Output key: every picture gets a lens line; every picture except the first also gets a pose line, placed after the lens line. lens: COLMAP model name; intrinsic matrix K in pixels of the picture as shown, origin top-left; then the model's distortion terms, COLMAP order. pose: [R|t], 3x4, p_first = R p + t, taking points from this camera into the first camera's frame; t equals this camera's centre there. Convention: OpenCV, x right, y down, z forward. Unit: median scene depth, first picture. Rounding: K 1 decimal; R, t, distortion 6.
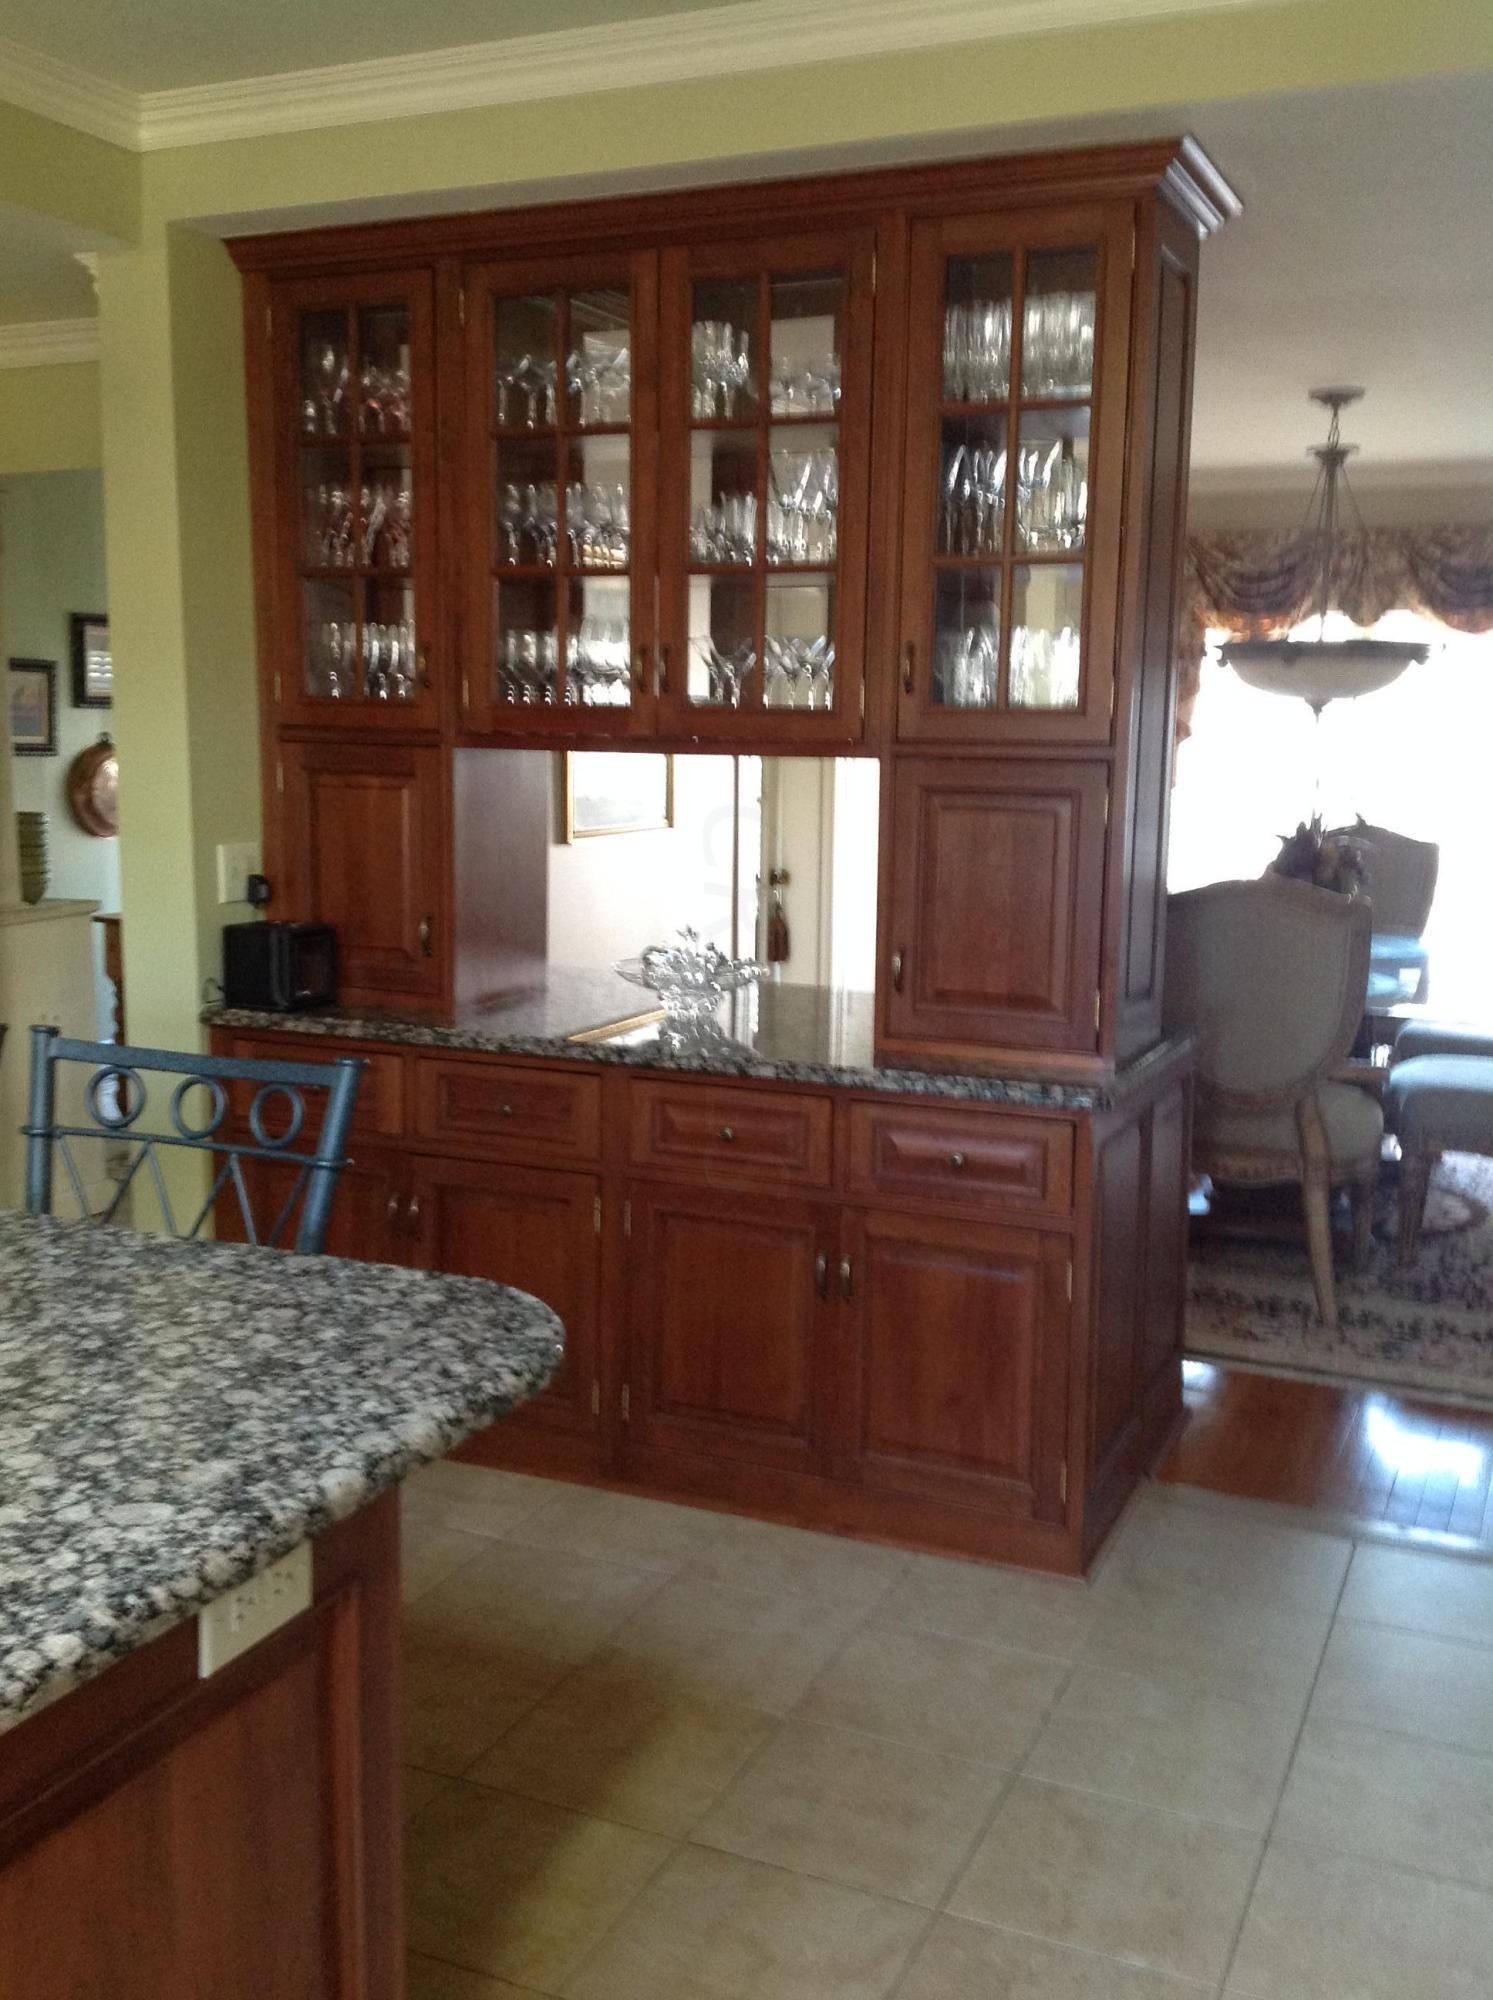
lens RADIAL K [[1868.2, 0, 746.5], [0, 1868.2, 1000.0], [0, 0, 1]] dist [0.189353, -0.413296]
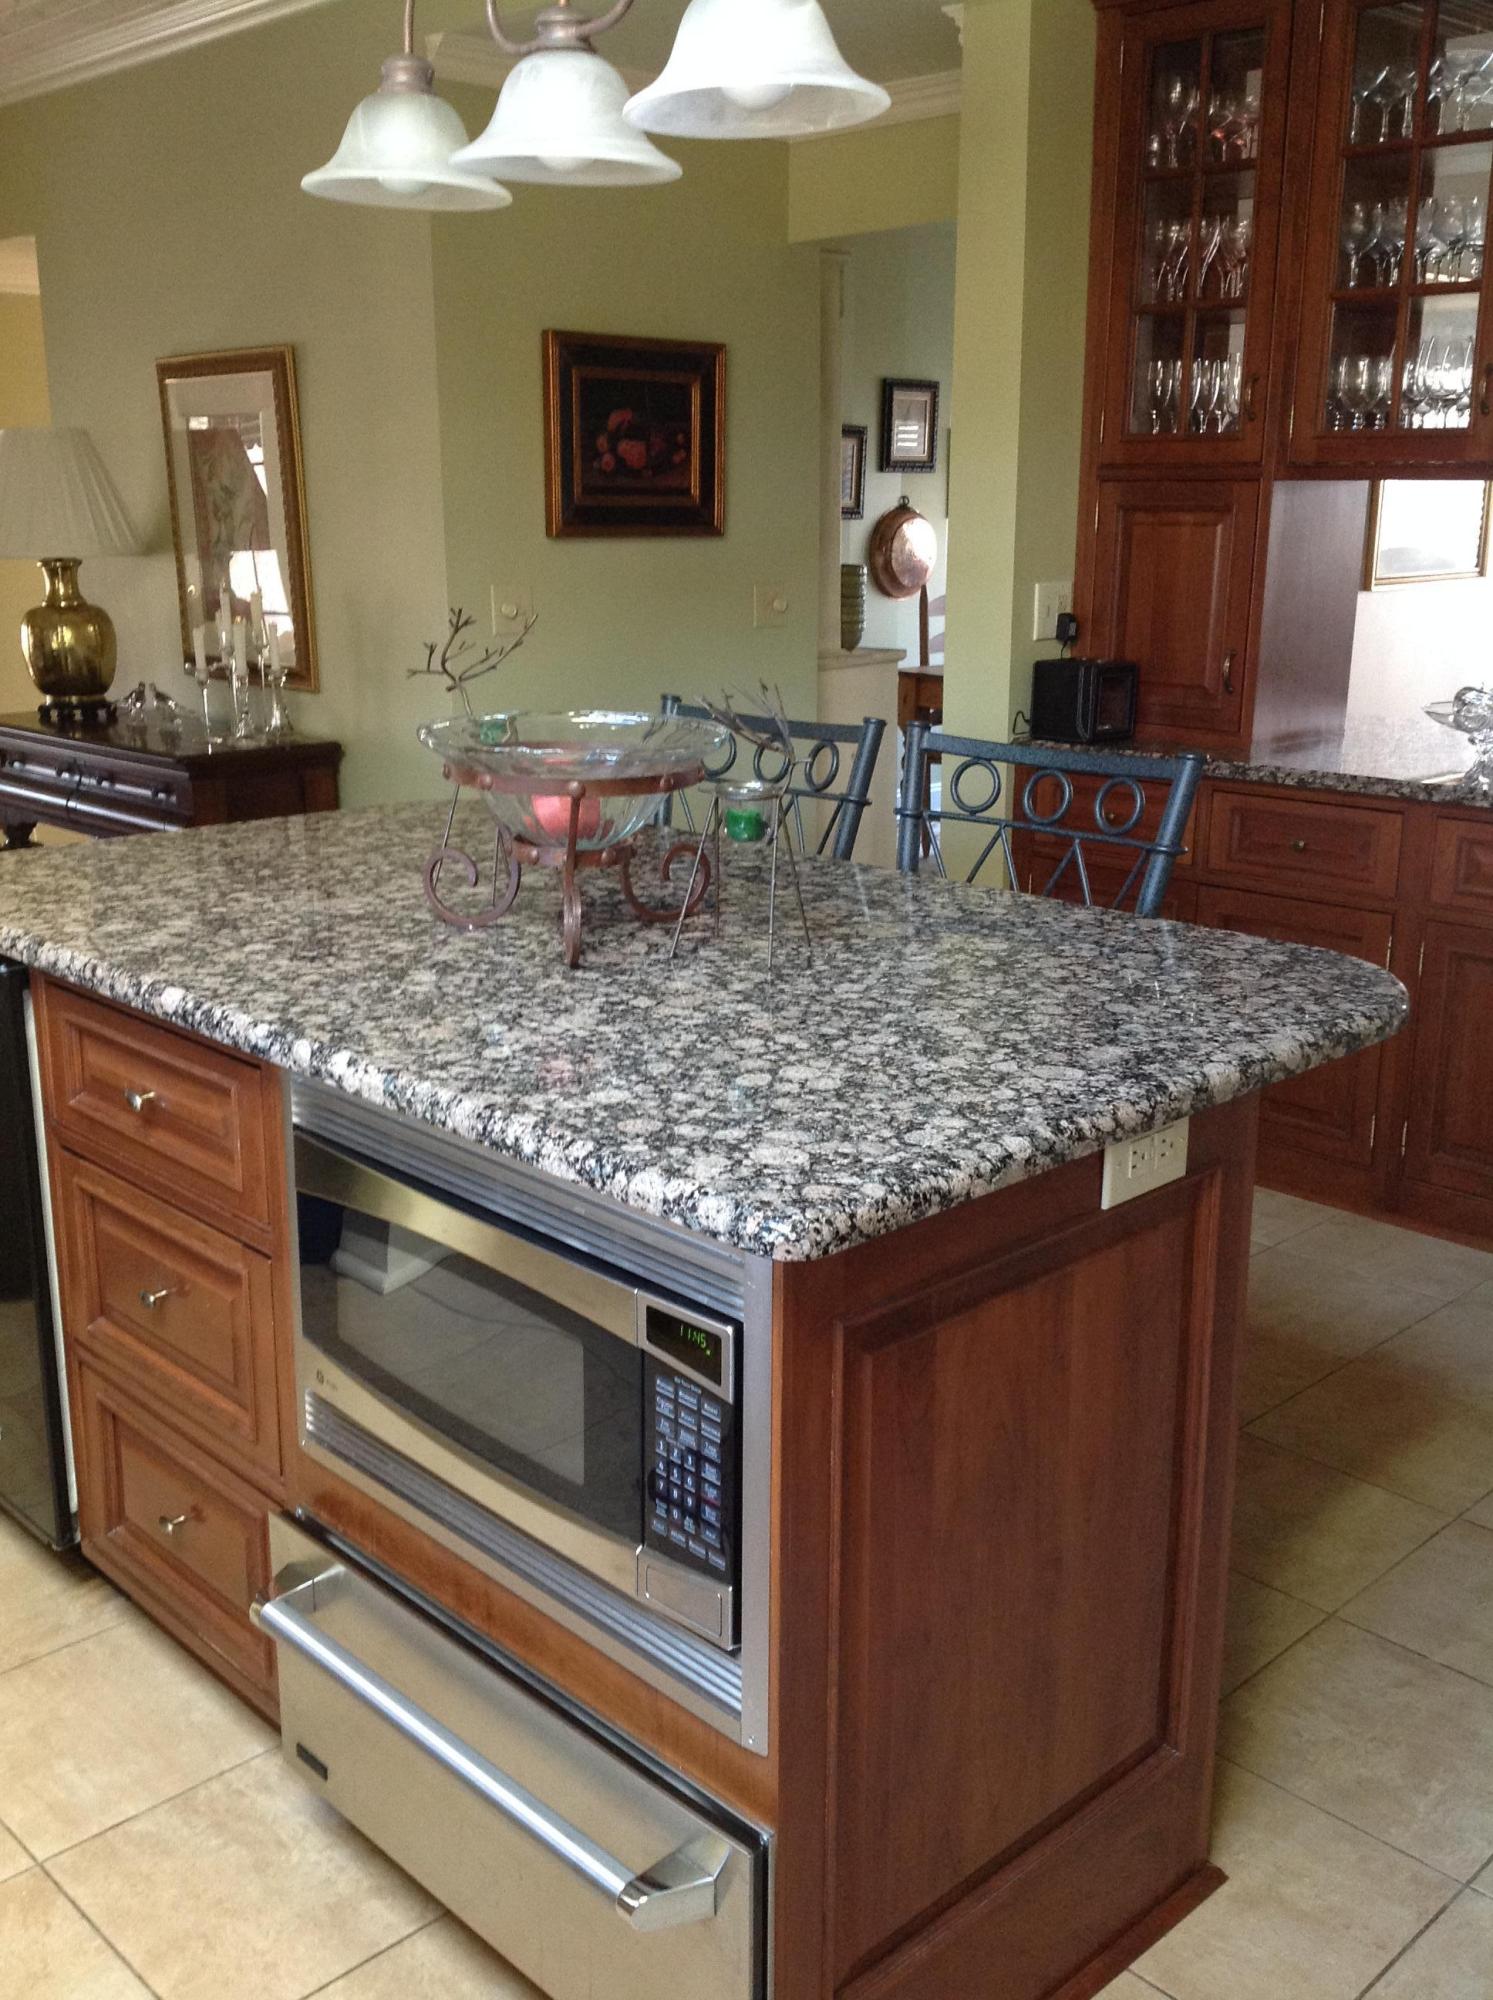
lens RADIAL K [[1868.2, 0, 746.5], [0, 1868.2, 1000.0], [0, 0, 1]] dist [0.189353, -0.413296]
pose [[0.927286, 0.085607, -0.364434, -0.051655], [-0.044408, 0.991783, 0.119978, 0.066396], [0.371711, -0.095070, 0.923468, -0.135932]]
